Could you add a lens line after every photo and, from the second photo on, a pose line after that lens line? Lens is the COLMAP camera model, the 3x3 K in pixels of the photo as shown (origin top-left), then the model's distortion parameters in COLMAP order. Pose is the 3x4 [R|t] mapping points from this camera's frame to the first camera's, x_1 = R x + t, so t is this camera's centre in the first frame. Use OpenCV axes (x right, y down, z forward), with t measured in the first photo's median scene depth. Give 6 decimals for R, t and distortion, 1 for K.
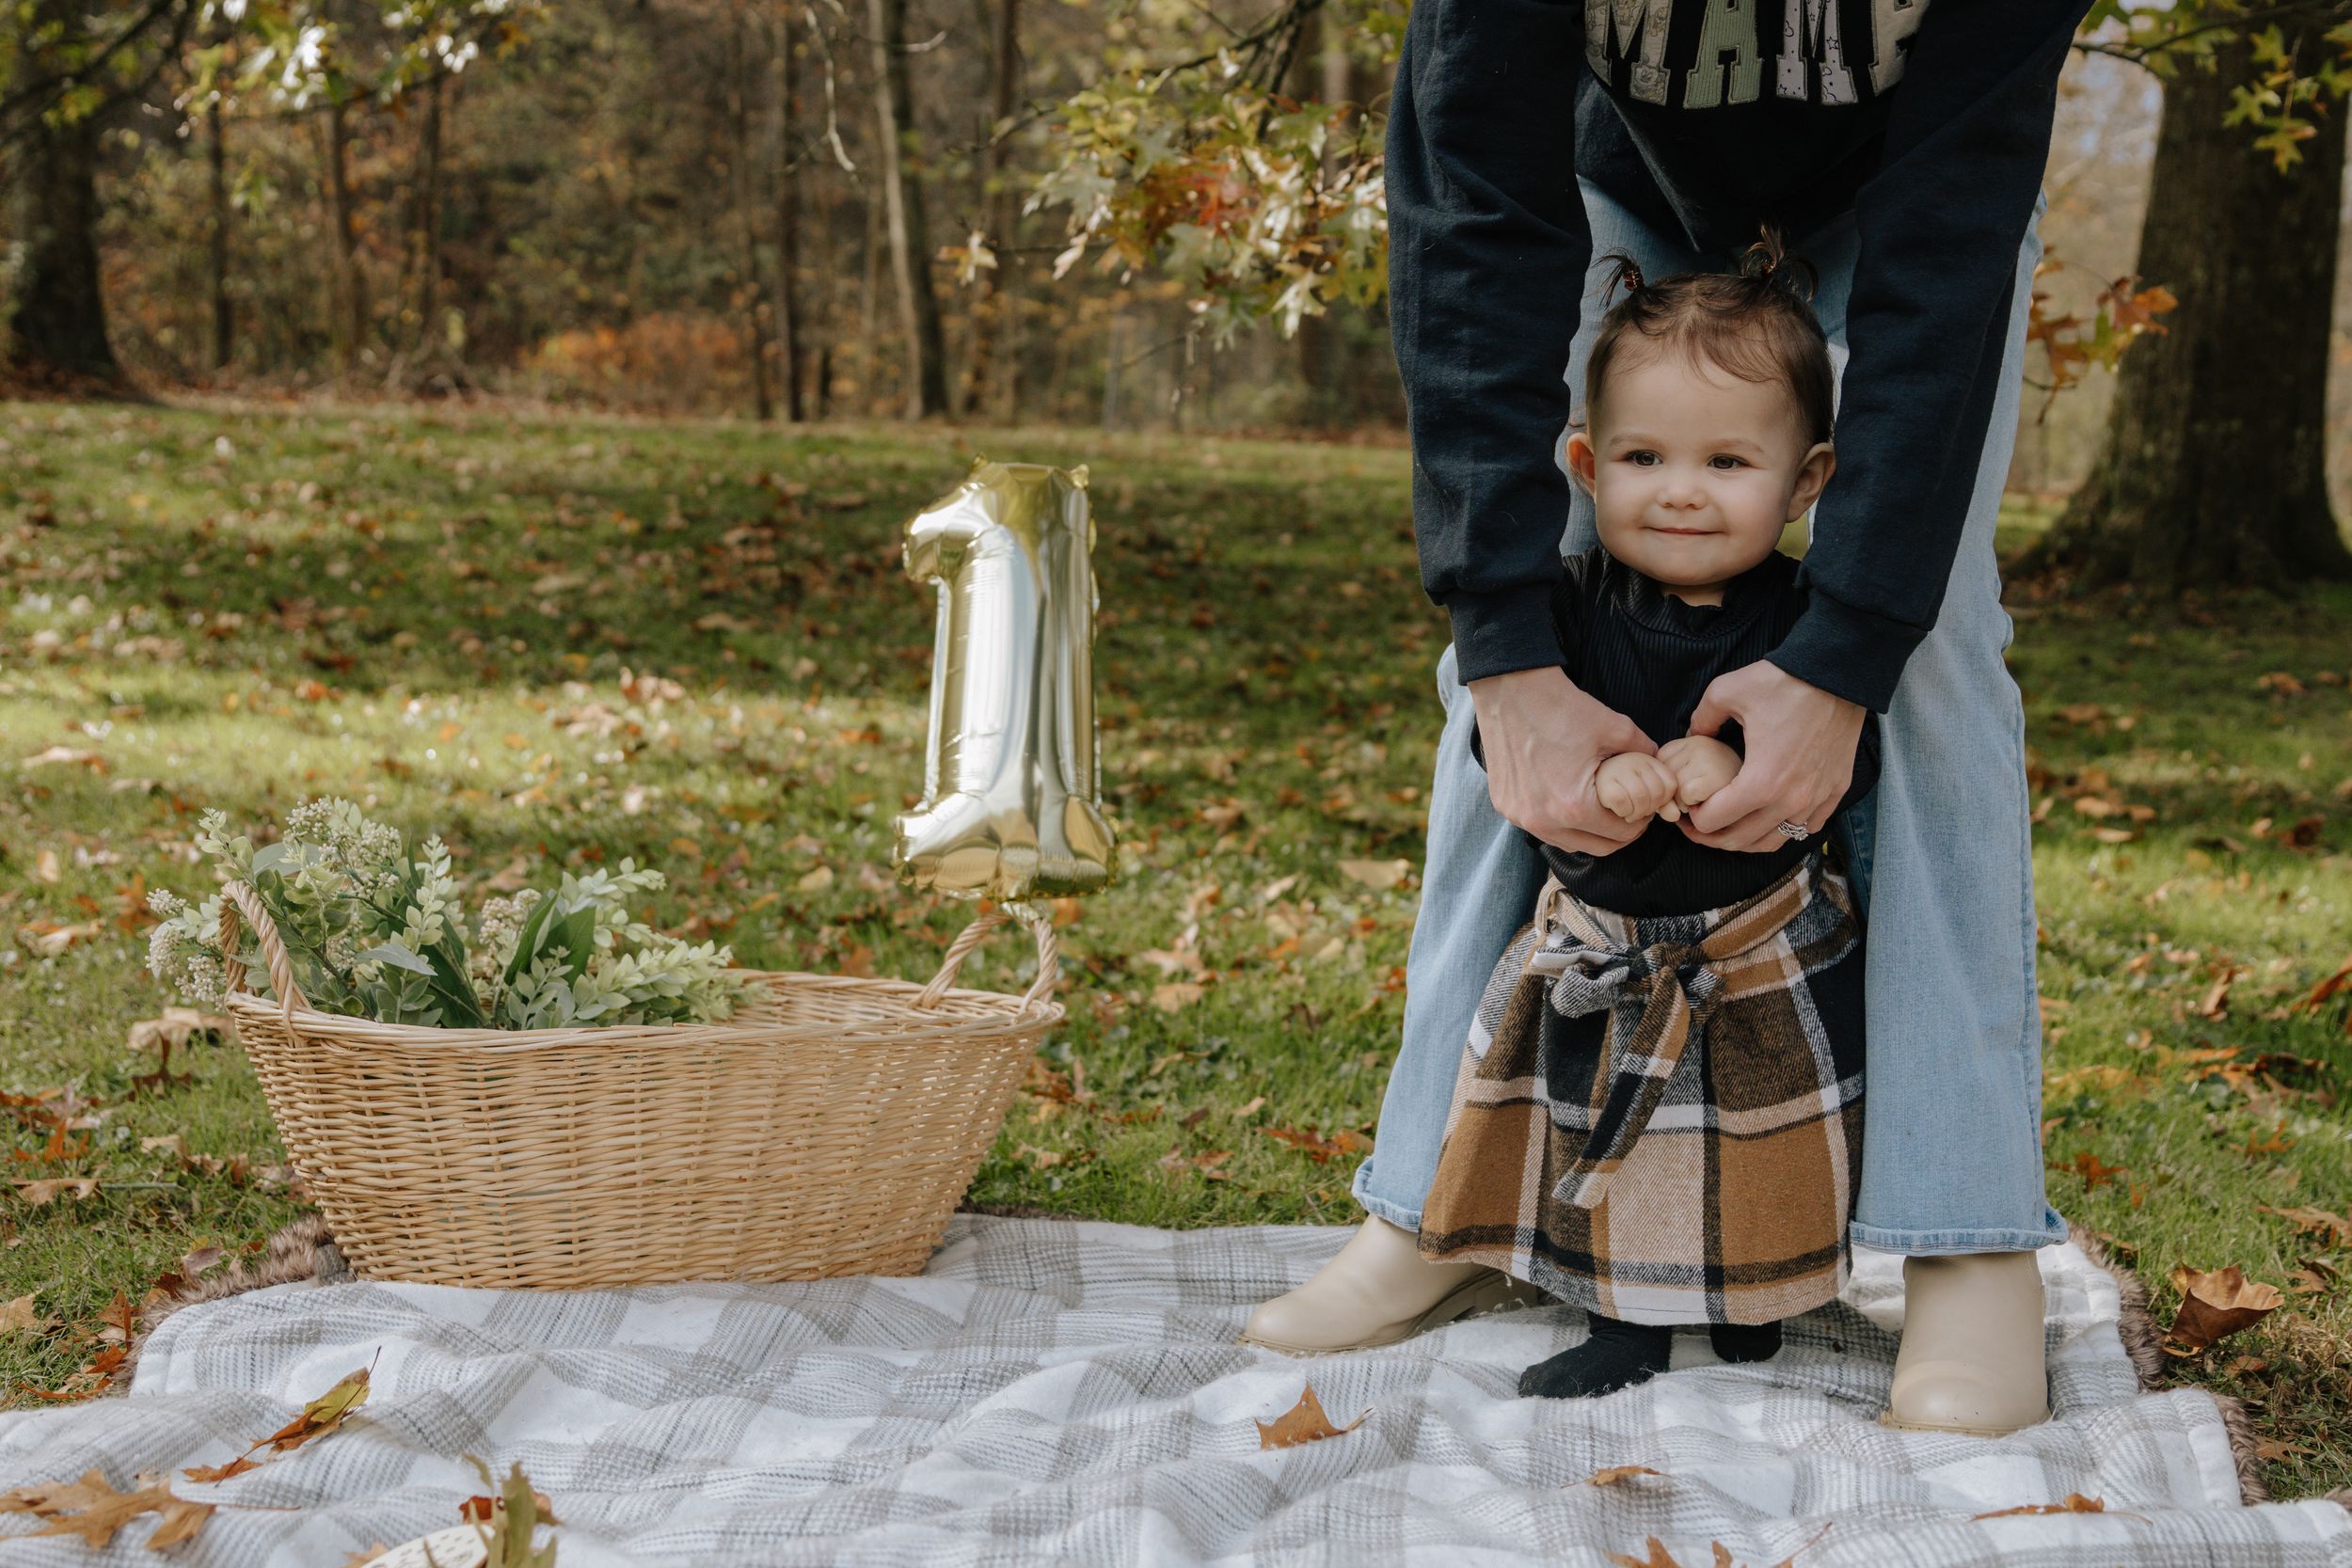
lens RADIAL K [[2729.7, 0, 1245.3], [0, 2729.7, 1128.1], [0, 0, 1]] dist [0.001081, -0.011301]
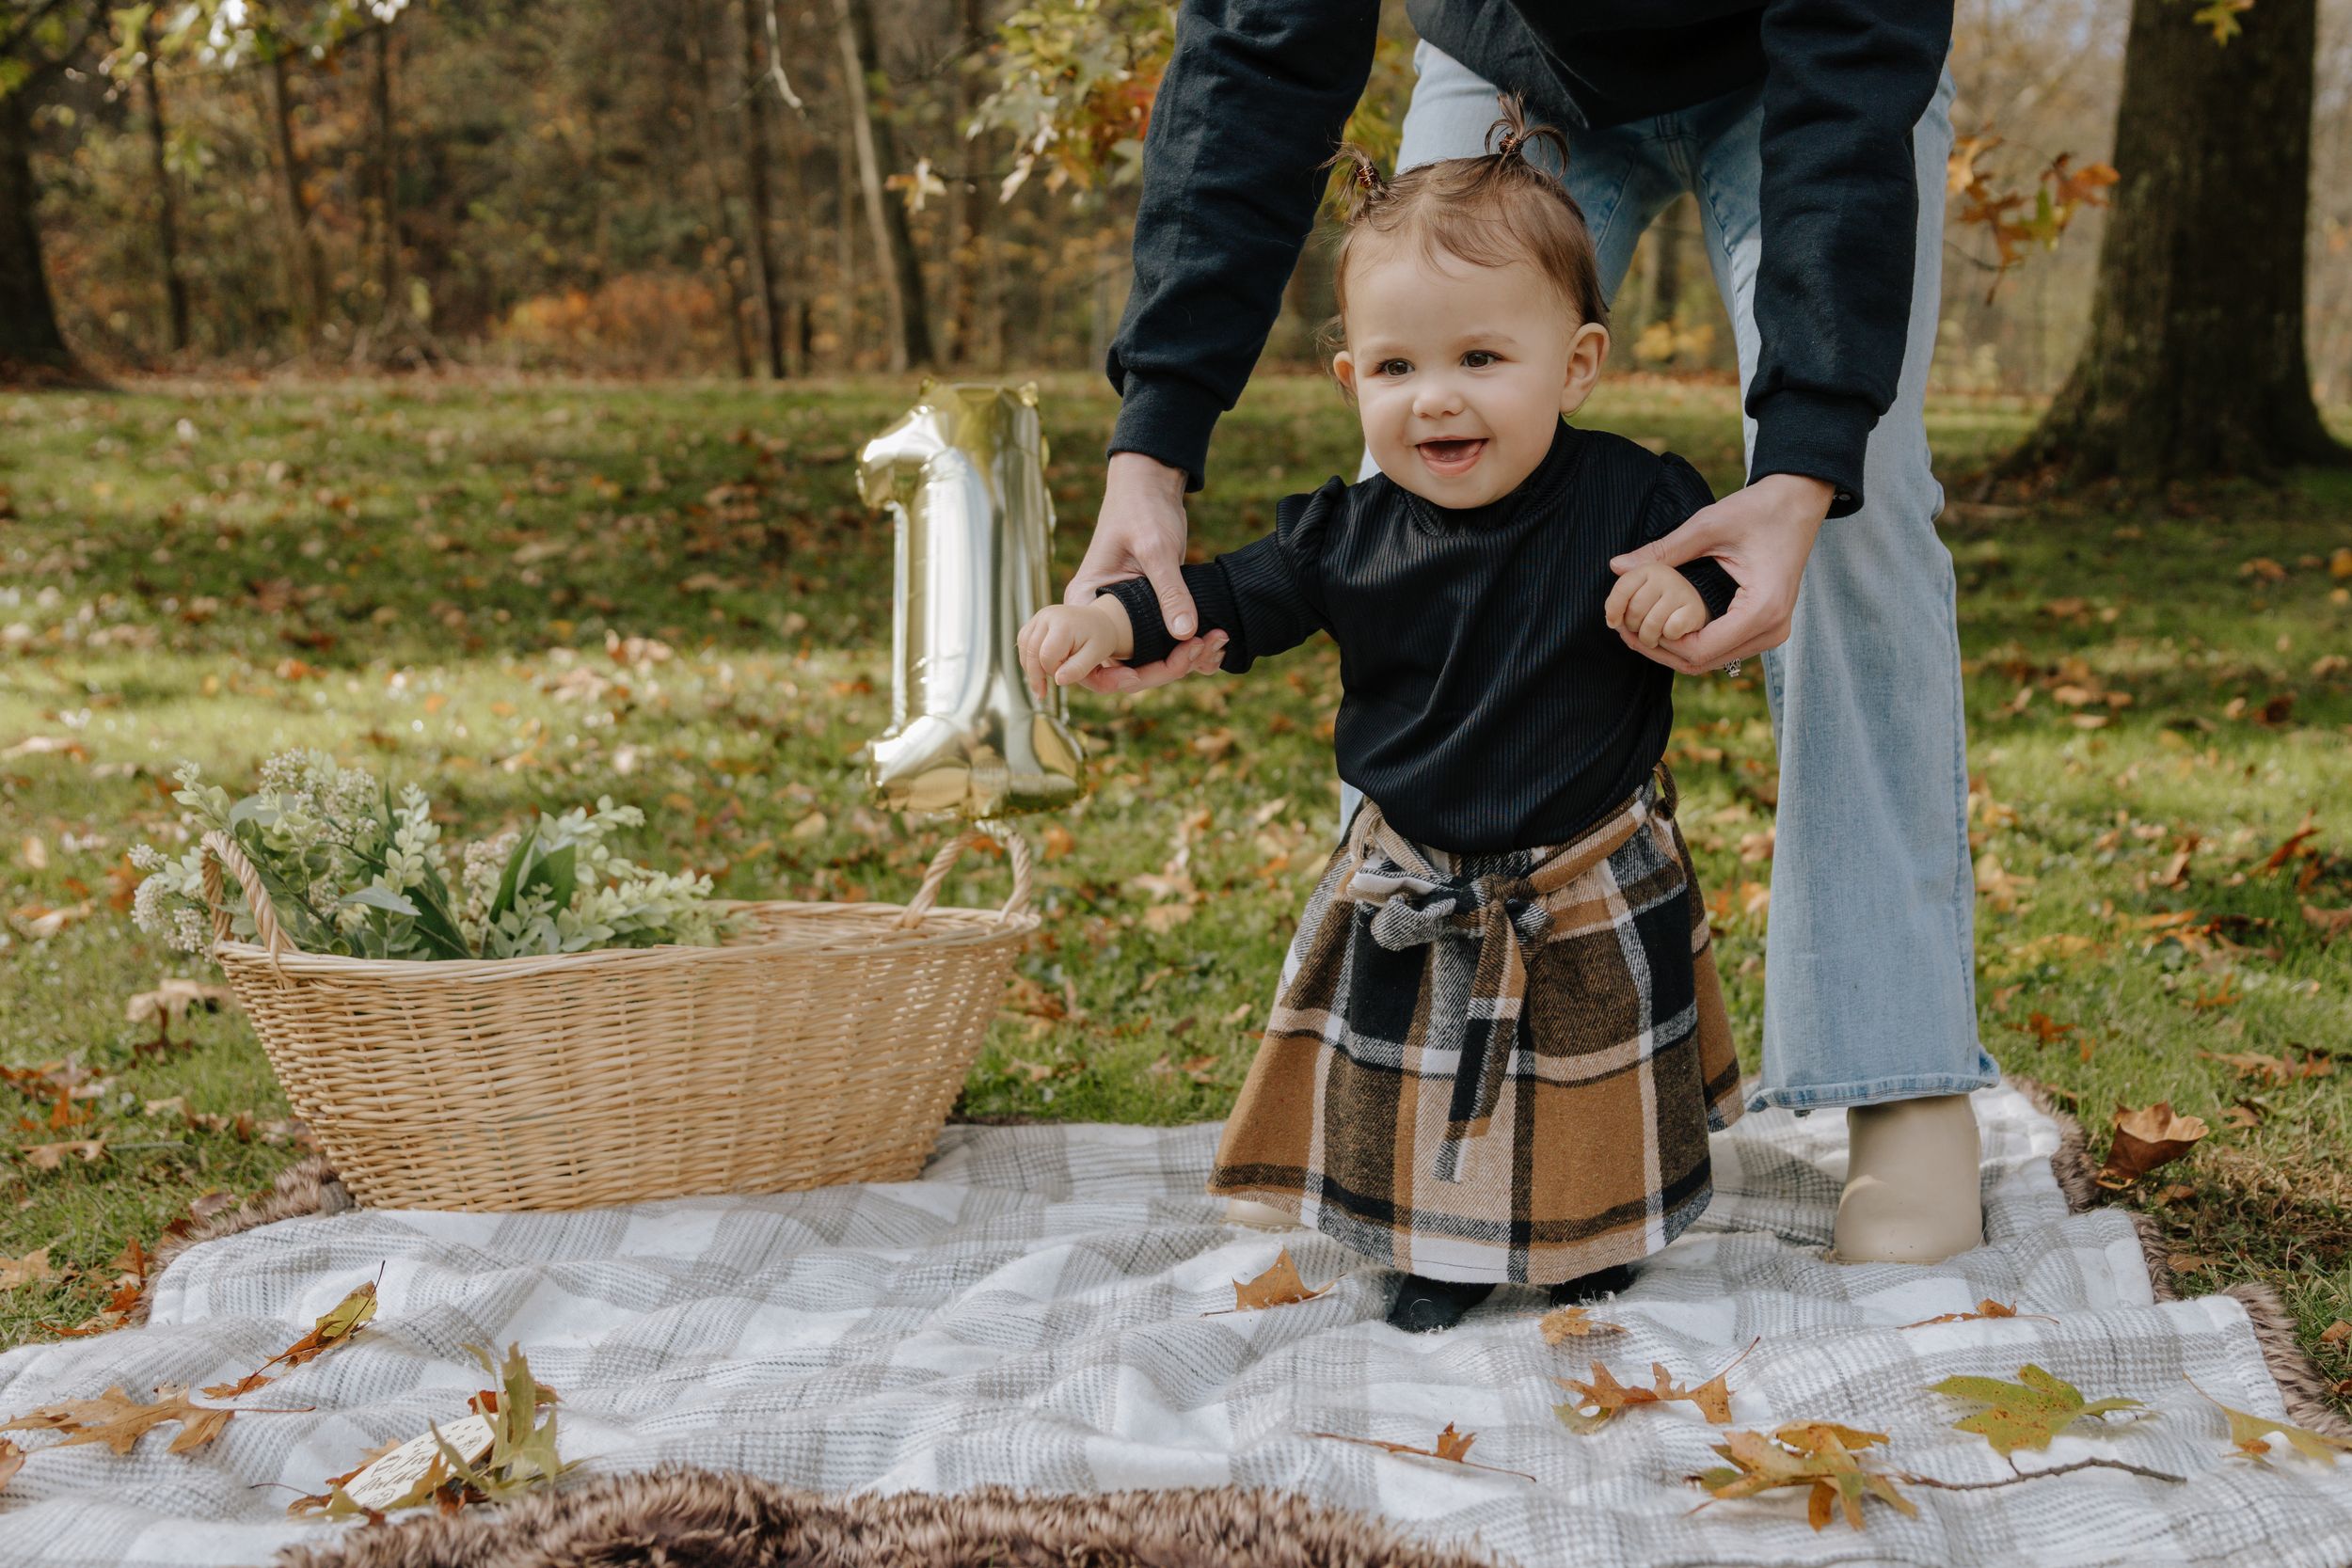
lens RADIAL K [[2741.4, 0, 1364.2], [0, 2741.4, 1201.3], [0, 0, 1]] dist [-0.005780, 0.020676]
pose [[0.997988, -0.056672, 0.028422, 0.014970], [0.055297, 0.997362, 0.047020, 0.015358], [-0.031012, -0.045353, 0.998490, -0.029752]]
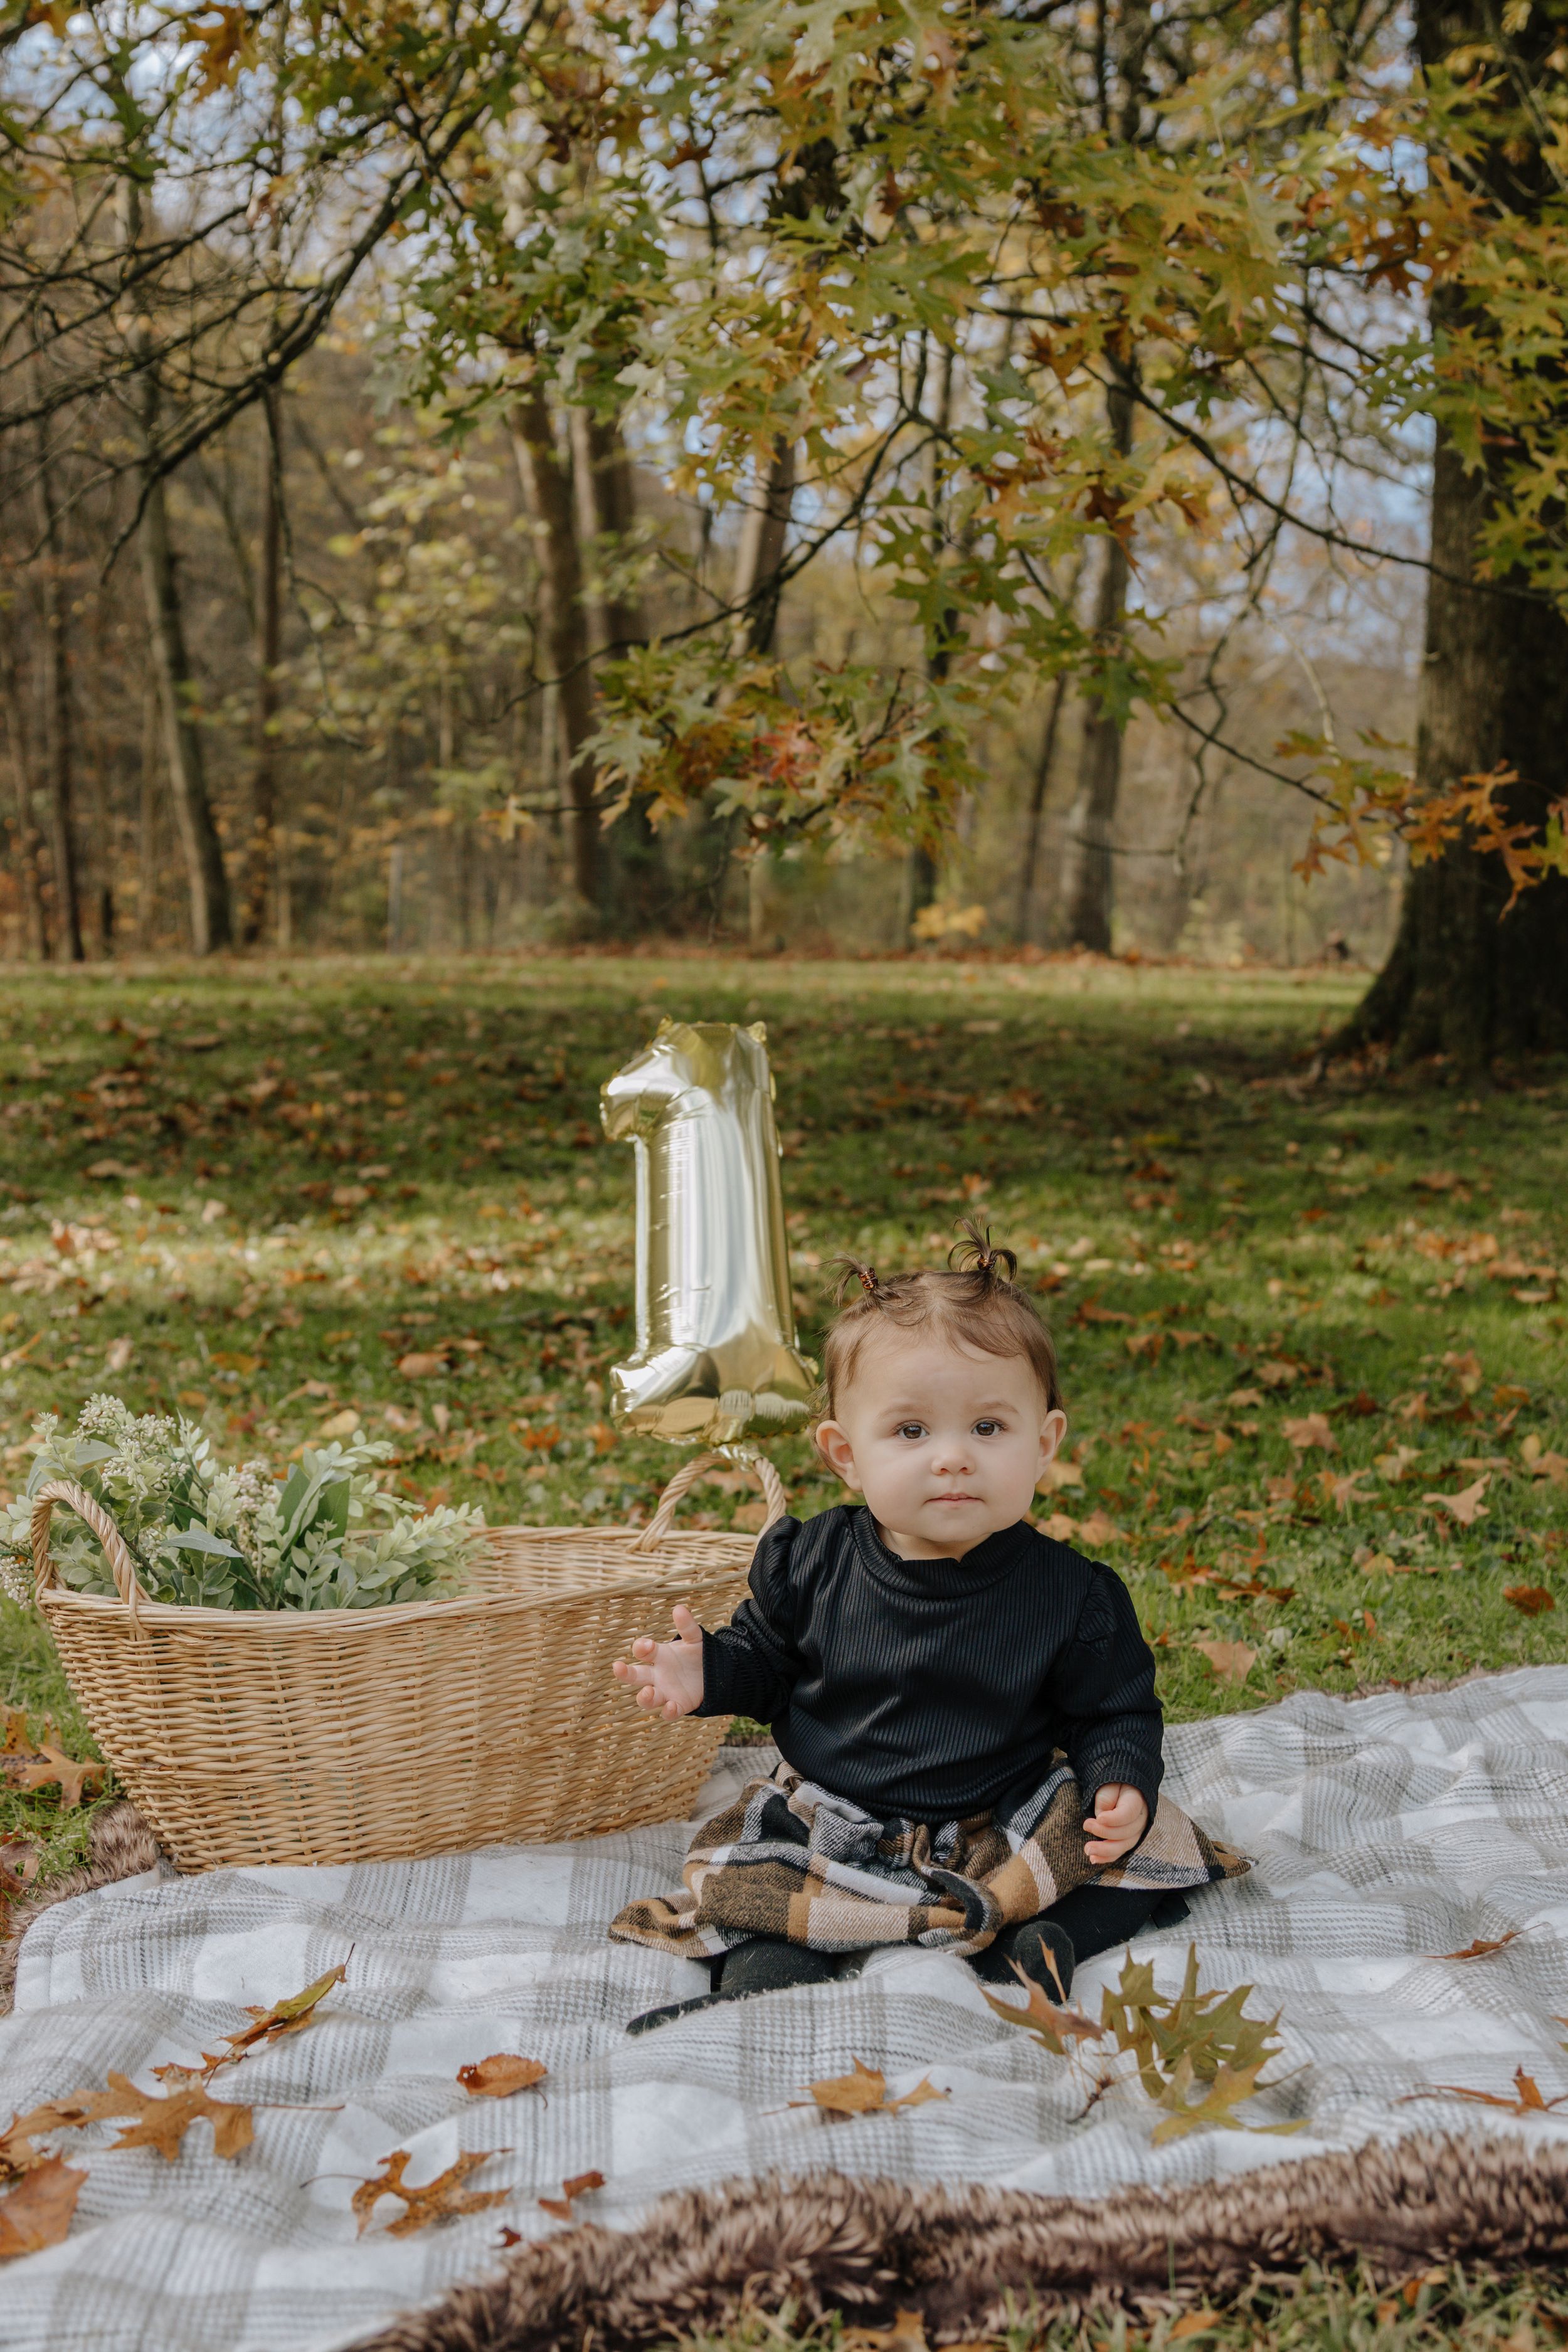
lens RADIAL K [[2682.1, 0, 885.3], [0, 2682.1, 1261.2], [0, 0, 1]] dist [-0.000862, 0.020617]
pose [[0.989907, -0.060402, 0.128204, -0.120067], [0.076589, 0.989154, -0.125335, -0.014266], [-0.119243, 0.133889, 0.983796, -0.028068]]
